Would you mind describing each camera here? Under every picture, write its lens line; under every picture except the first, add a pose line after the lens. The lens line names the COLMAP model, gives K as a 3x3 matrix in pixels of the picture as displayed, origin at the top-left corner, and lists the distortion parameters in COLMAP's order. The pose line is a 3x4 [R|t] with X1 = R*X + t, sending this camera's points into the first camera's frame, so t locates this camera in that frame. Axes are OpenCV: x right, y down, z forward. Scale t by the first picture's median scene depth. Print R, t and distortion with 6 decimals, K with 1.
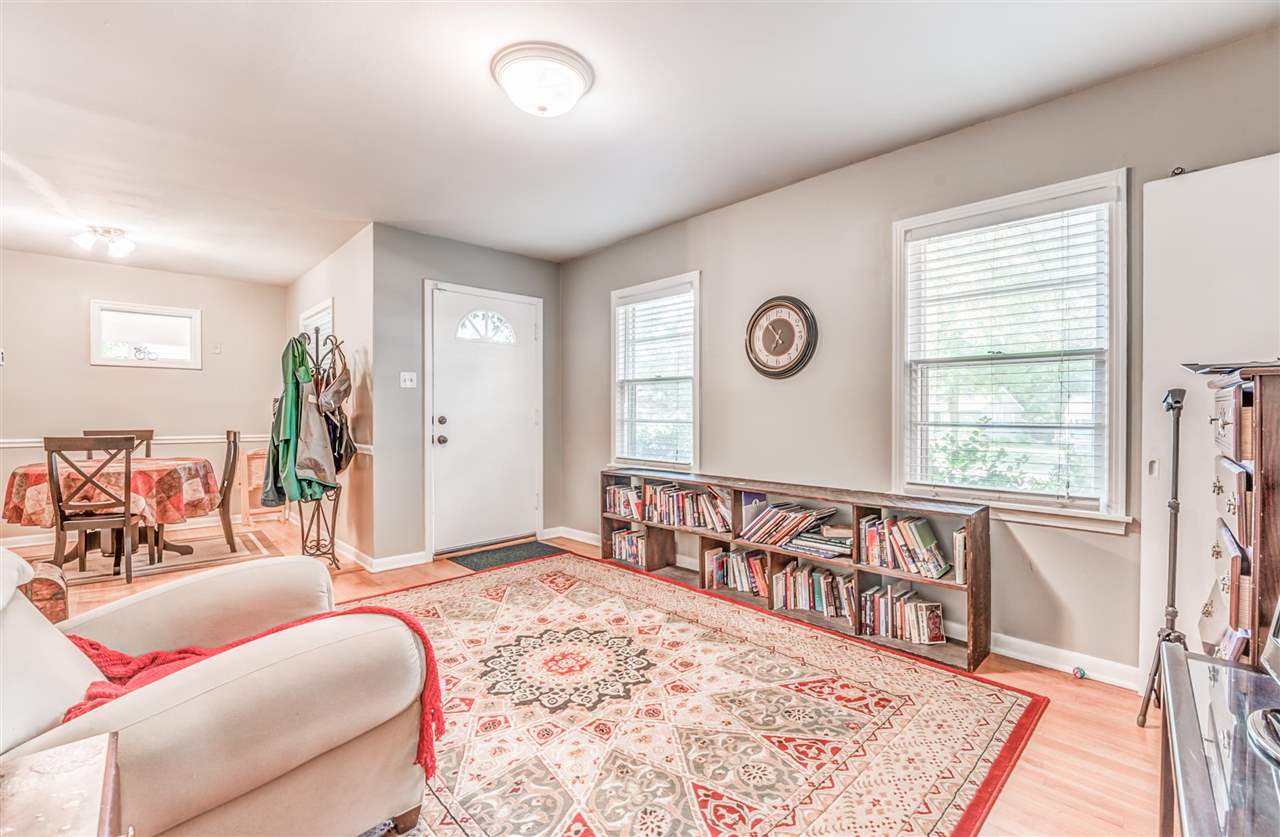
lens RADIAL K [[550.4, 0, 641.3], [0, 550.4, 423.1], [0, 0, 1]] dist [-0.013104, -0.000153]
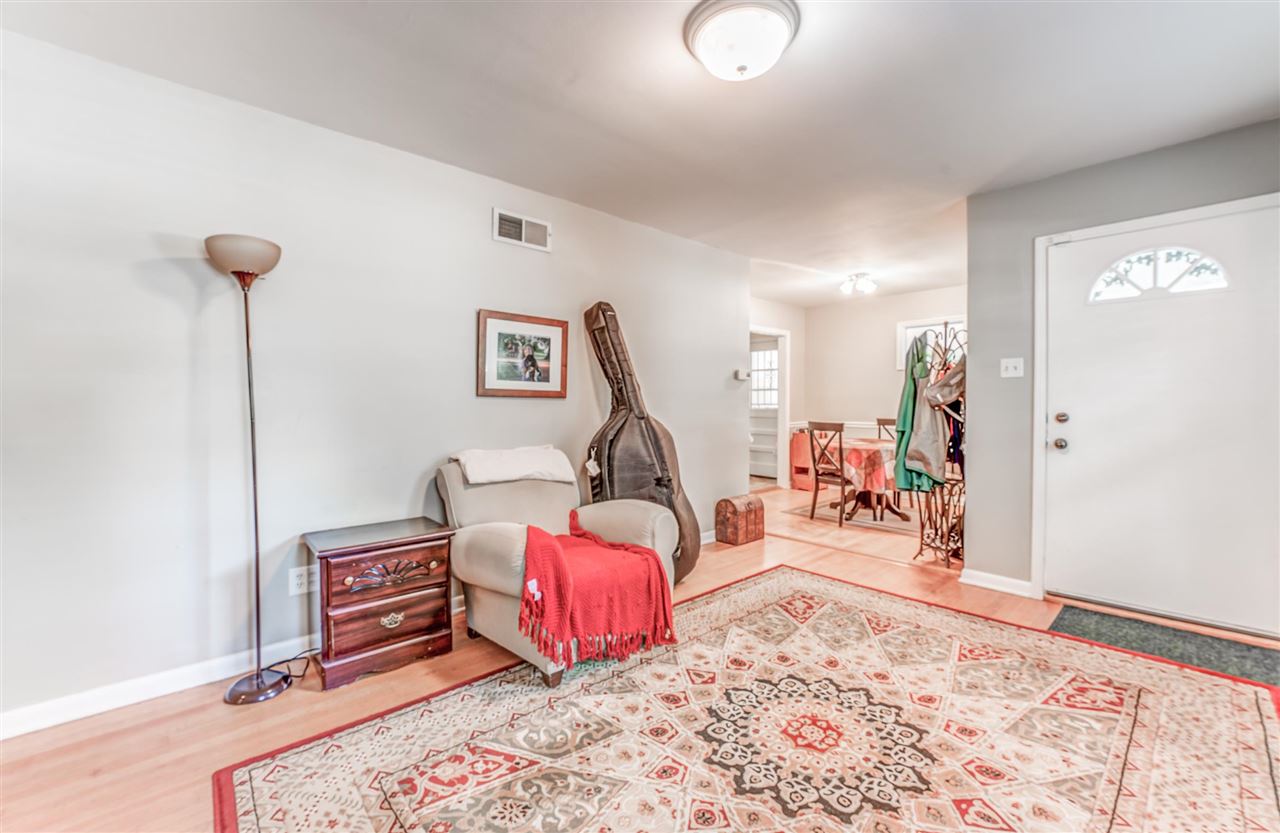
lens RADIAL K [[512.2, 0, 640.9], [0, 512.2, 409.3], [0, 0, 1]] dist [-0.010303, 0.001195]
pose [[-0.017255, 0.010746, -0.999793, 0.465488], [-0.014941, 0.999828, 0.011004, -0.021363], [0.999739, 0.015128, -0.017092, 0.602022]]
